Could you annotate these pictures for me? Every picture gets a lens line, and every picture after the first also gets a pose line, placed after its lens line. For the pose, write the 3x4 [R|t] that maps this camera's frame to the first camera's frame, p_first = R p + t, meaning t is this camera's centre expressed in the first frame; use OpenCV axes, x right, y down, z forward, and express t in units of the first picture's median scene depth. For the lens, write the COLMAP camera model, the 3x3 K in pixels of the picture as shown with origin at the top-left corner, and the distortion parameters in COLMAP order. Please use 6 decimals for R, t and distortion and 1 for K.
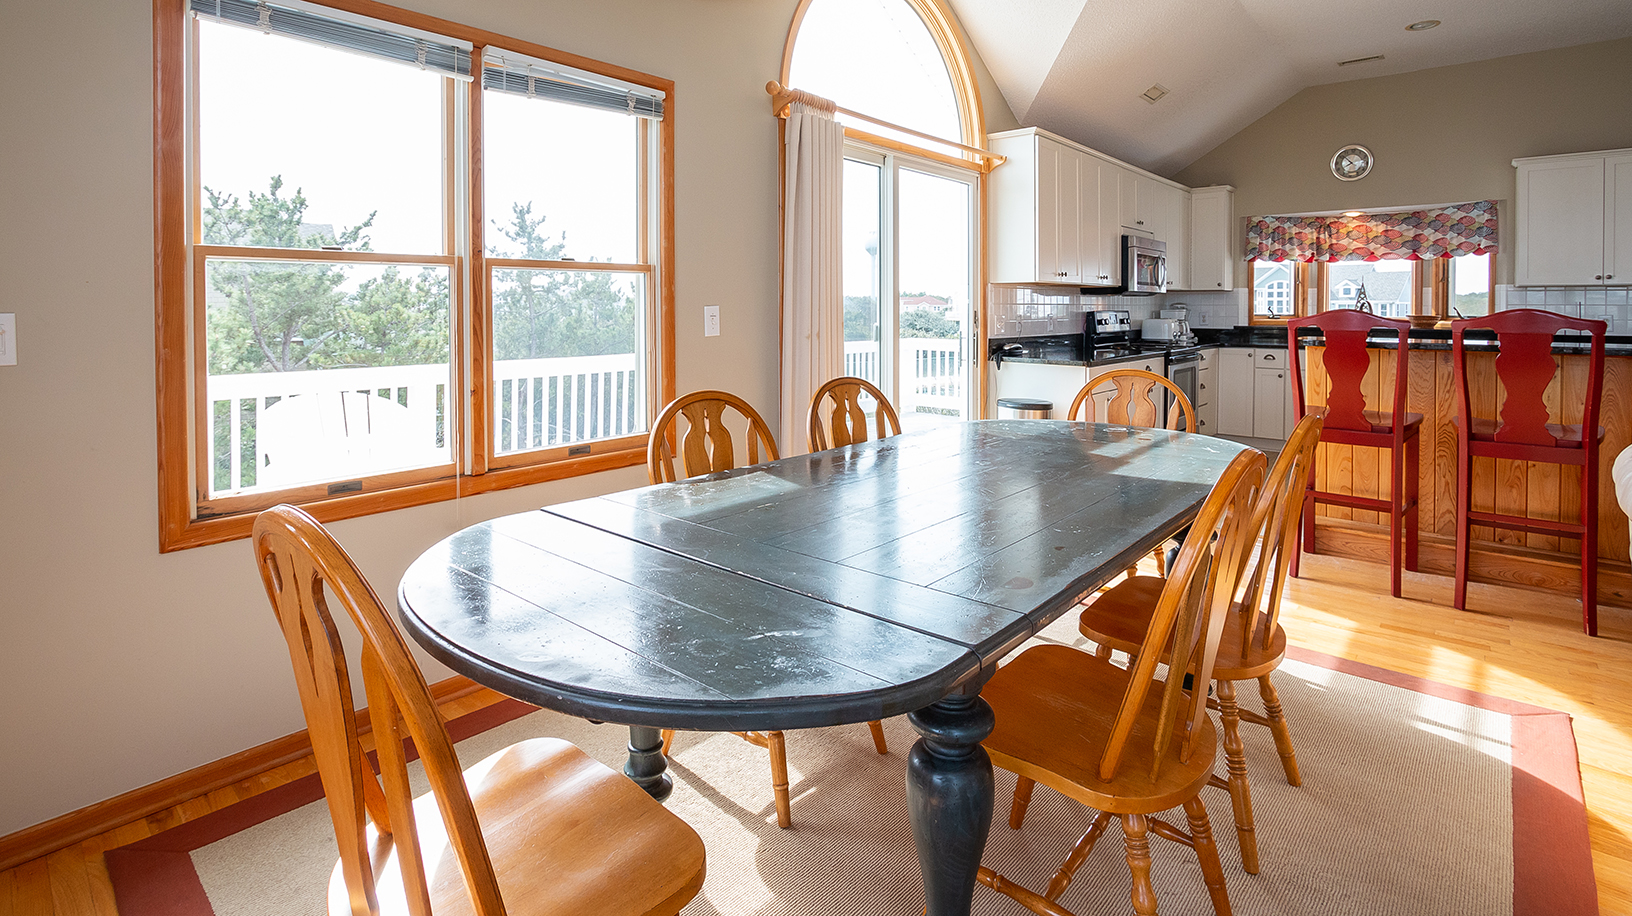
lens RADIAL K [[769.8, 0, 855.7], [0, 769.8, 319.3], [0, 0, 1]] dist [0.000089, 0.000207]
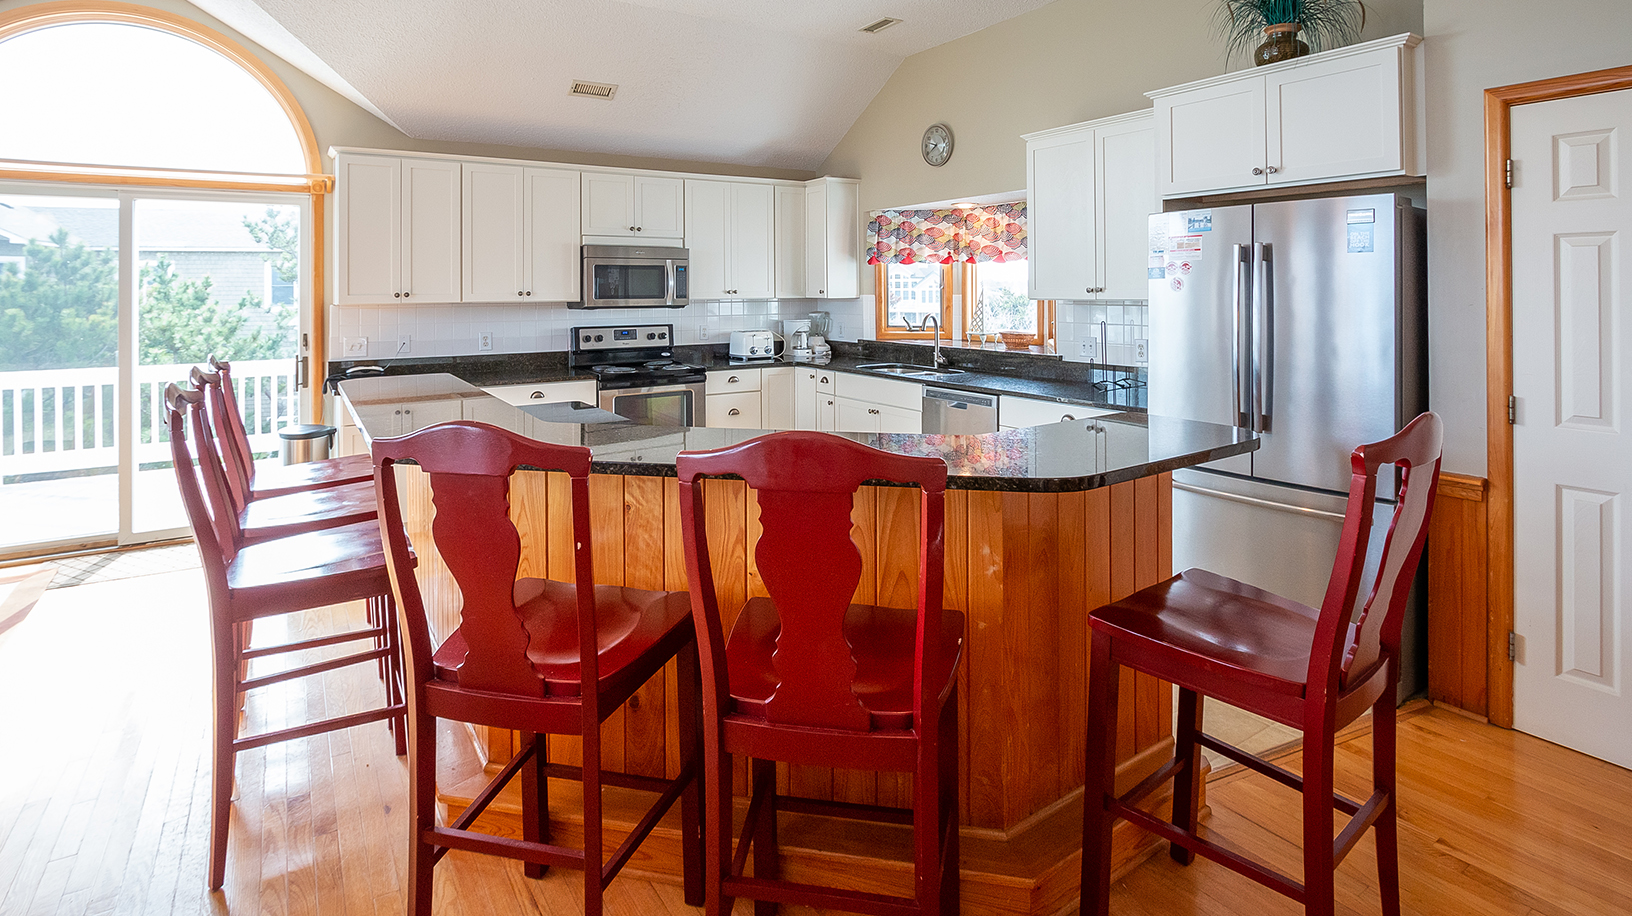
lens RADIAL K [[778.7, 0, 805.3], [0, 778.7, 292.1], [0, 0, 1]] dist [0.001061, 0.000305]
pose [[0.956297, -0.005537, -0.292343, 0.711635], [0.001962, 0.999920, -0.012521, -0.034158], [0.292389, 0.011400, 0.956232, 0.158118]]
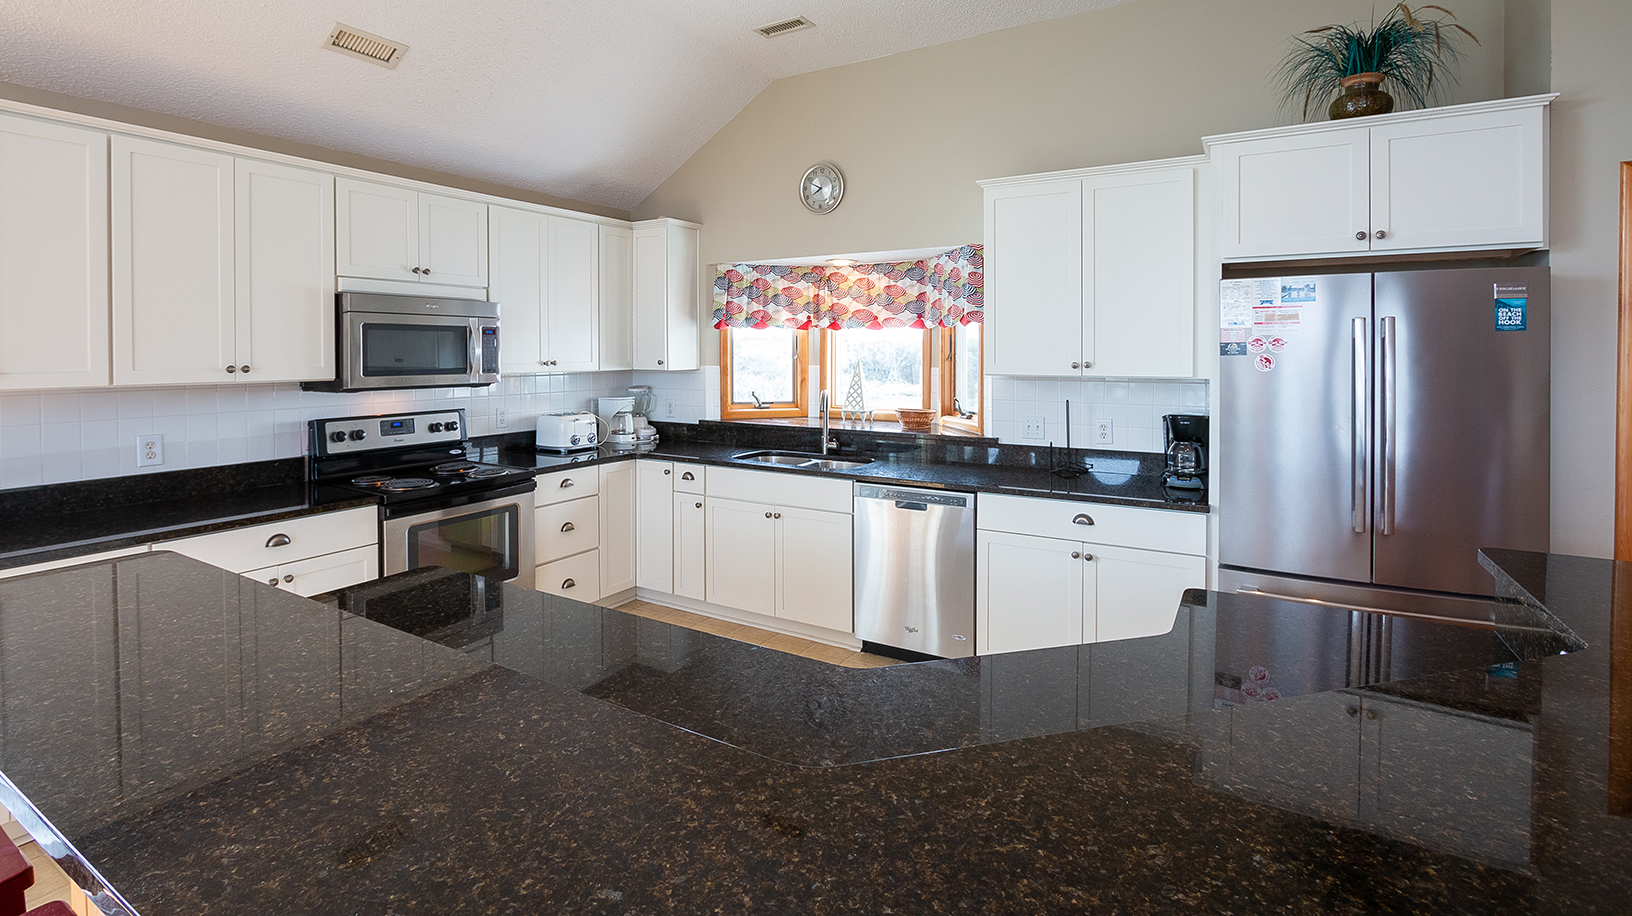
lens RADIAL K [[755.5, 0, 791.6], [0, 755.5, 365.8], [0, 0, 1]] dist [-0.001140, 0.000154]
pose [[0.990712, -0.003893, 0.135924, 0.497340], [0.003255, 0.999983, 0.004912, -0.045248], [-0.135941, -0.004424, 0.990707, 0.316740]]
